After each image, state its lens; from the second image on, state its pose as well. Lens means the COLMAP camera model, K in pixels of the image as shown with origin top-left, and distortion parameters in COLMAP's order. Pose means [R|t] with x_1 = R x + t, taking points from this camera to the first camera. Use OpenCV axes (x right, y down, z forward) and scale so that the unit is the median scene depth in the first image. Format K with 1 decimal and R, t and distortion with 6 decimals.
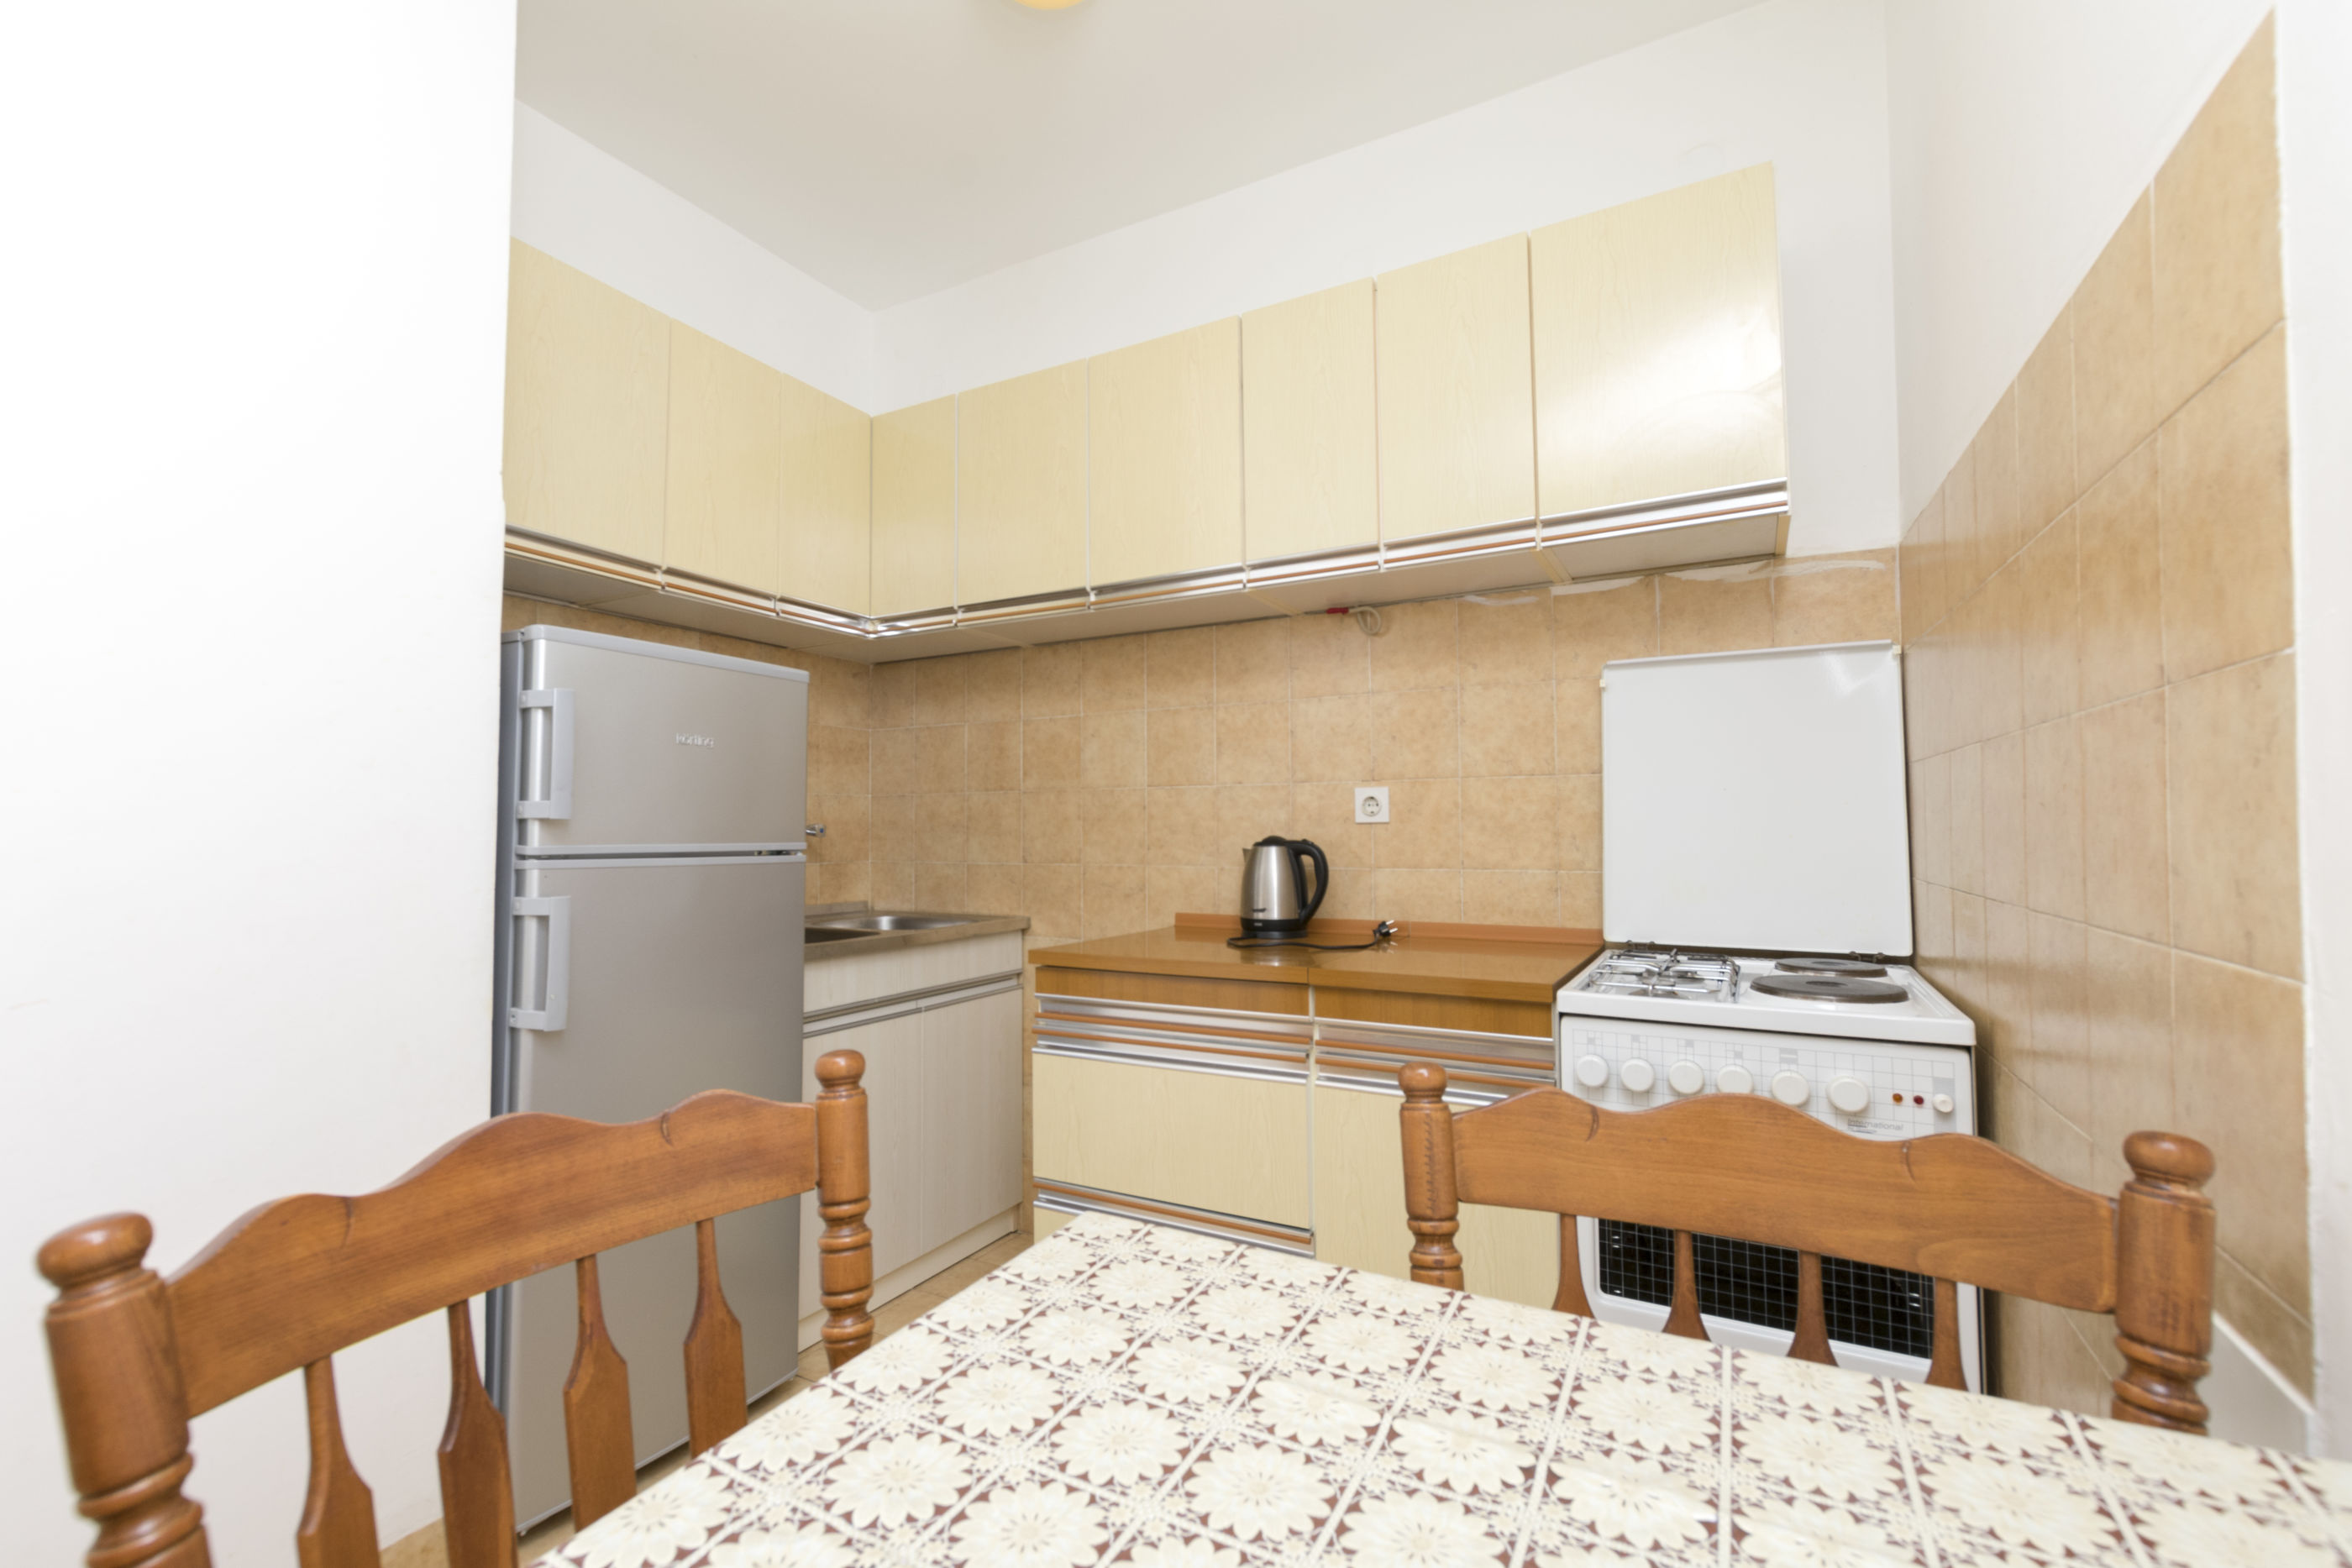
lens RADIAL K [[1019.5, 0, 1176.2], [0, 1019.5, 777.5], [0, 0, 1]] dist [-0.000024, 0.000031]
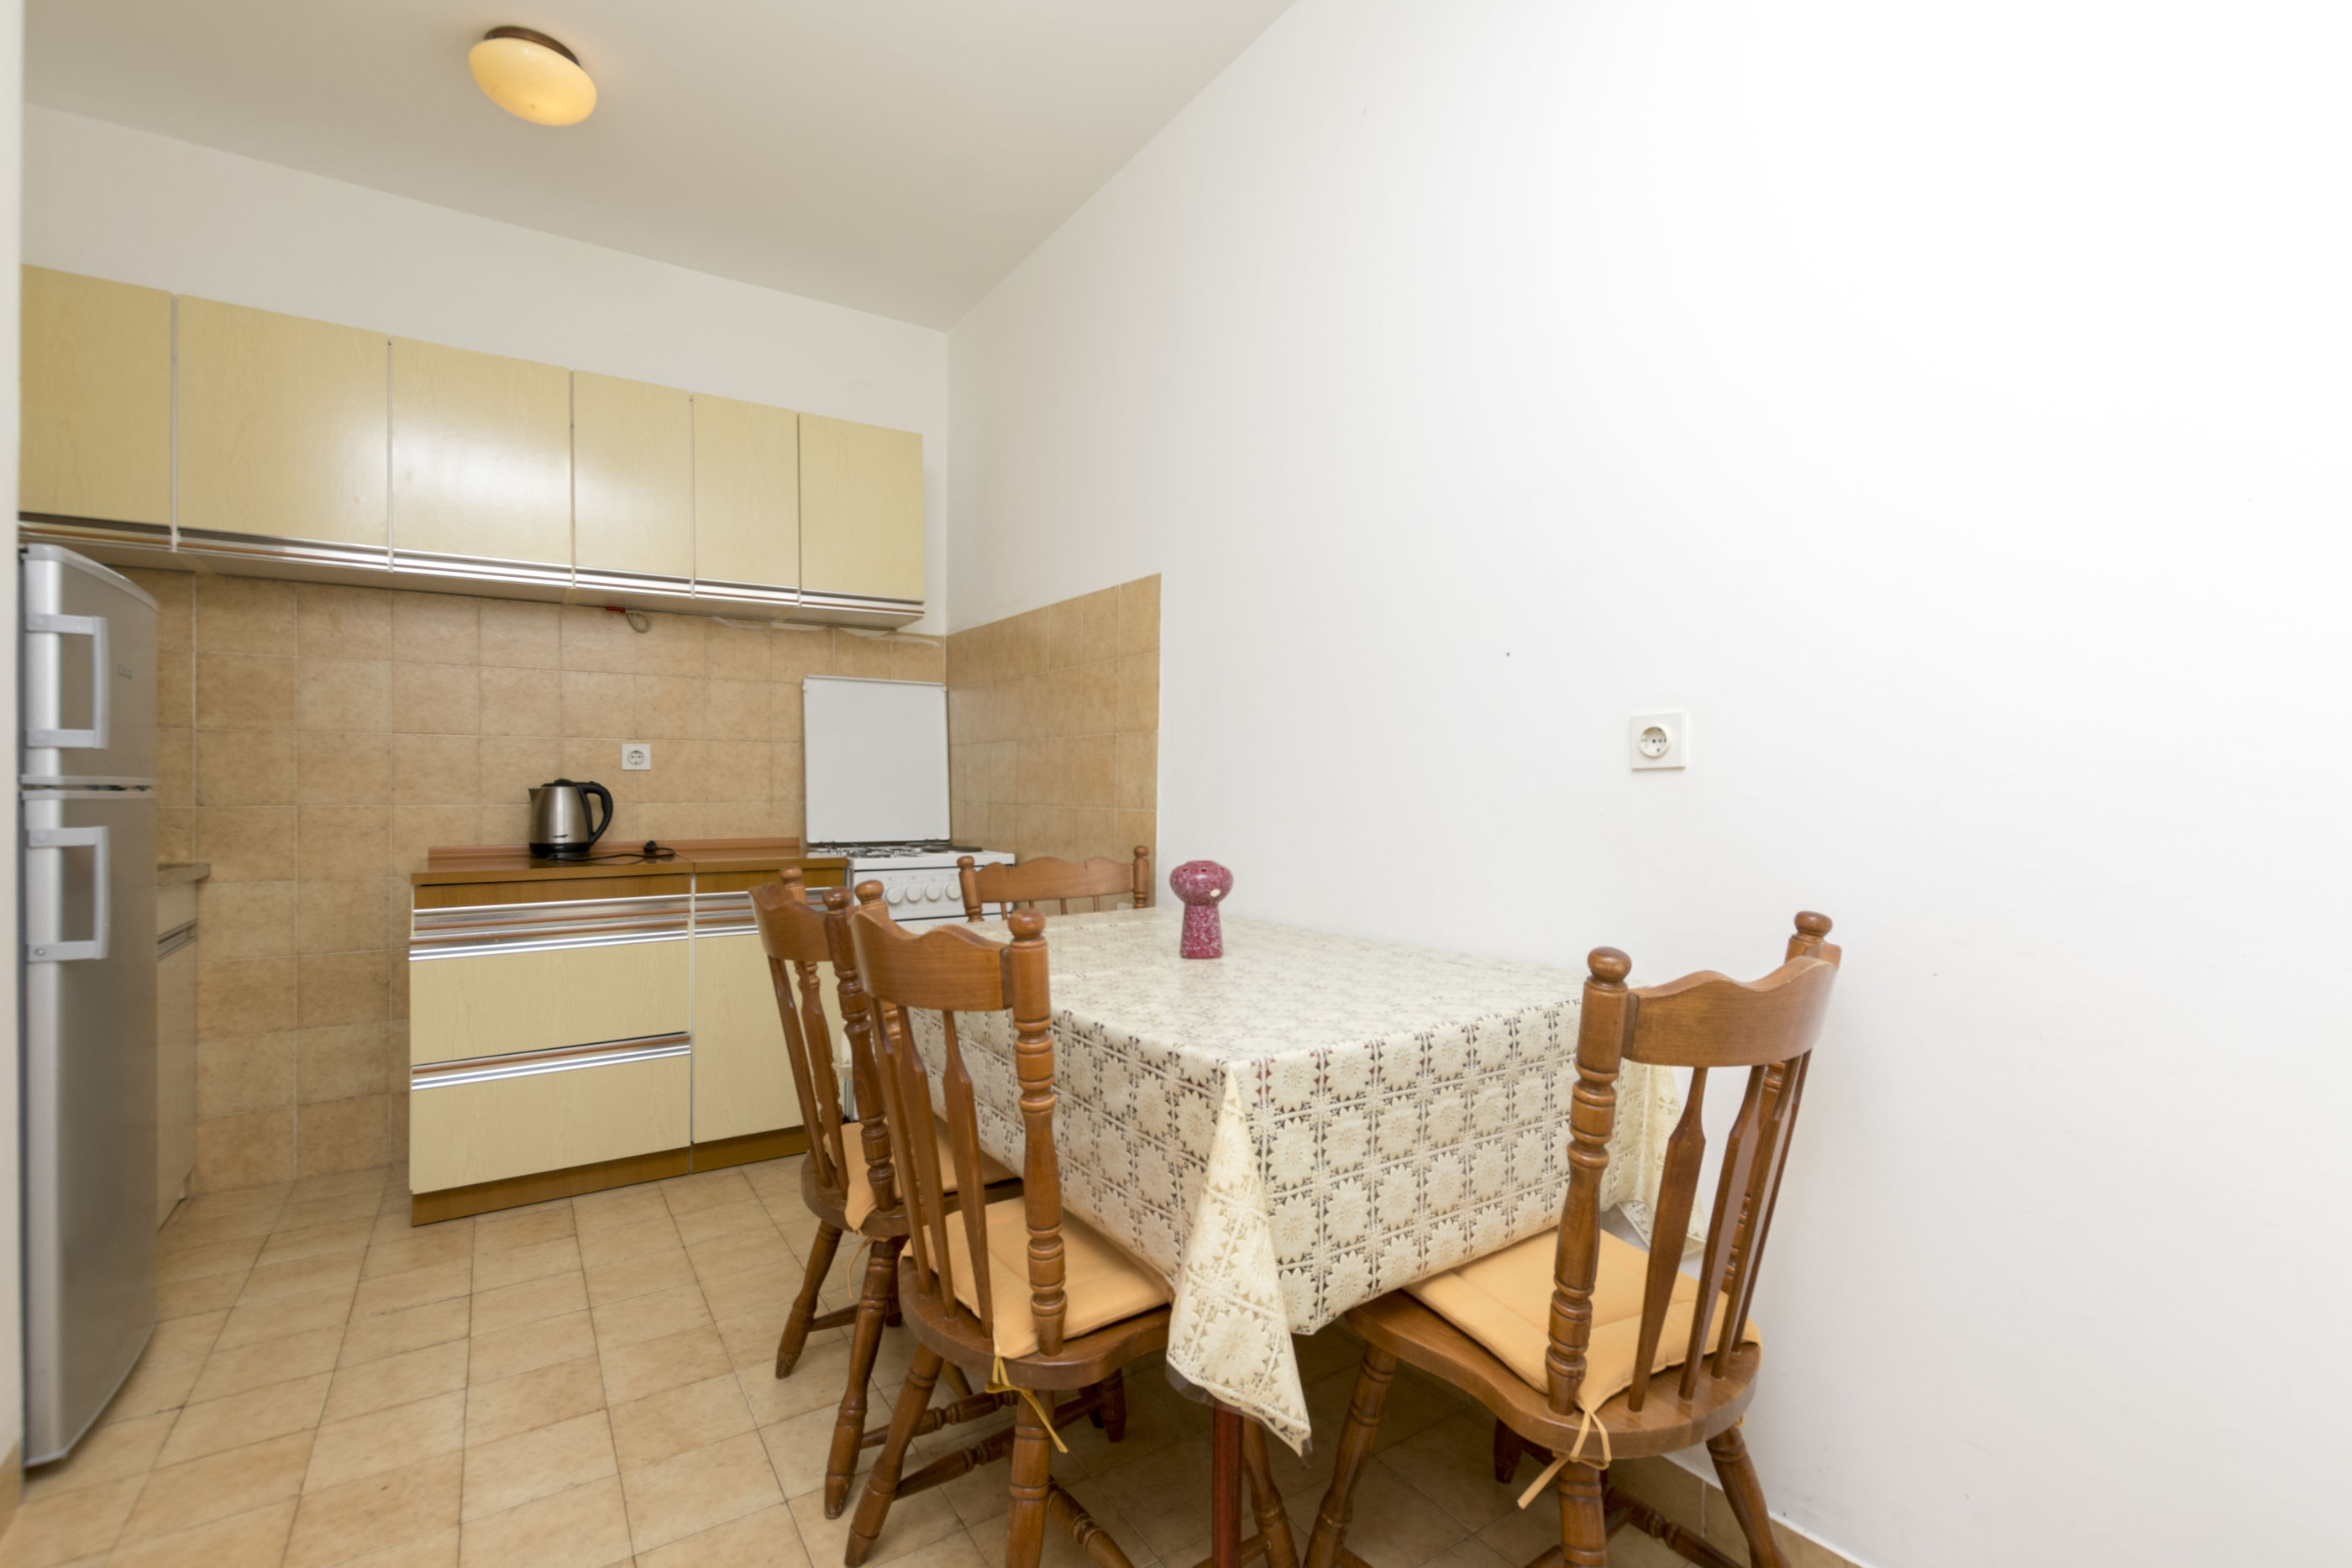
lens RADIAL K [[1019.5, 0, 1176.2], [0, 1019.5, 777.5], [0, 0, 1]] dist [-0.000024, 0.000031]
pose [[0.465339, 0.013117, 0.885035, -0.678775], [-0.049649, 0.998703, 0.011304, 0.003436], [-0.883739, -0.049201, 0.465387, -0.270620]]
